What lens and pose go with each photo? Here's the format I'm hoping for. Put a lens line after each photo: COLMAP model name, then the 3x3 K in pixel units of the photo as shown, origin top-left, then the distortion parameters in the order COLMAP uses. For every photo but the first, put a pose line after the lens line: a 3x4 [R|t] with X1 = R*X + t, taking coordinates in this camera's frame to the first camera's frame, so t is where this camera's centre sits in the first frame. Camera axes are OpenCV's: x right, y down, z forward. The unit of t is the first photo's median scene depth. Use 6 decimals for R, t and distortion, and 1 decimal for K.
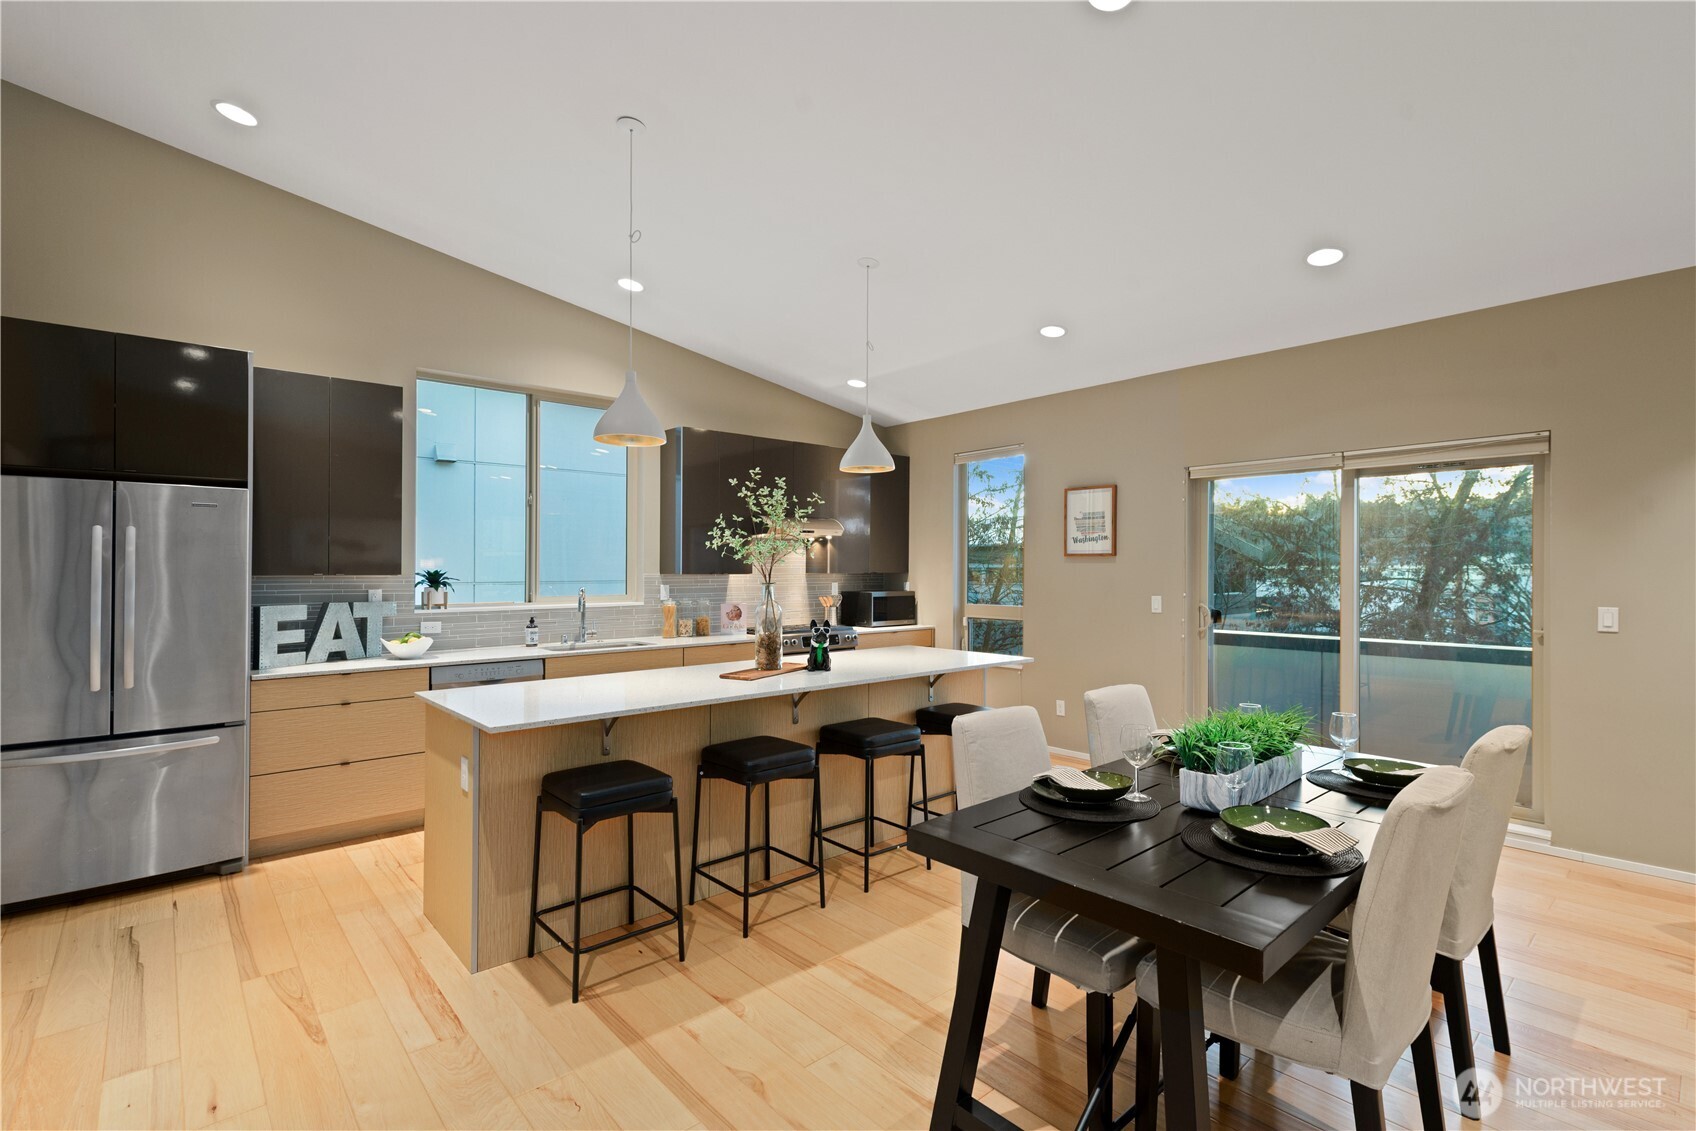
lens RADIAL K [[777.1, 0, 893.5], [0, 777.1, 561.0], [0, 0, 1]] dist [0.004185, -0.001582]
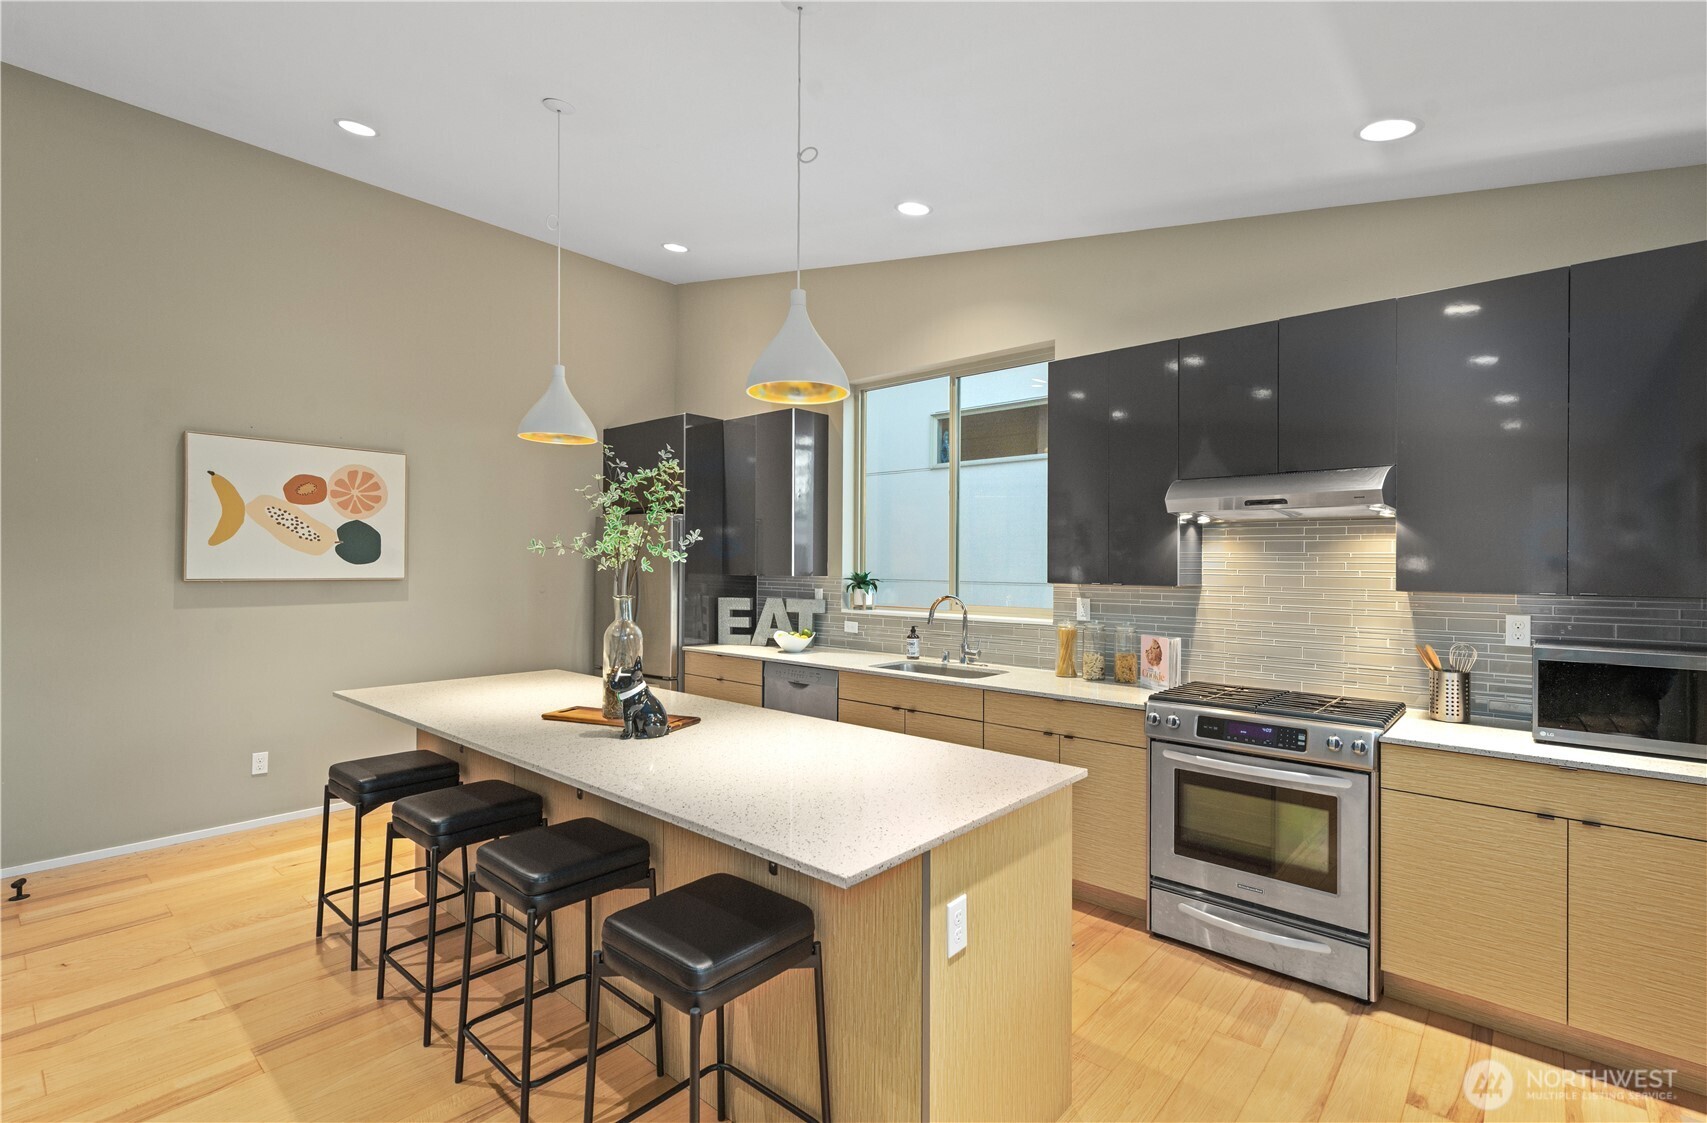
lens RADIAL K [[780.1, 0, 828.4], [0, 780.1, 566.4], [0, 0, 1]] dist [0.019787, -0.003366]
pose [[0.075620, 0.005858, -0.997120, 0.447437], [0.004559, 0.999970, 0.006221, -0.002849], [0.997126, -0.005016, 0.075591, 0.878064]]
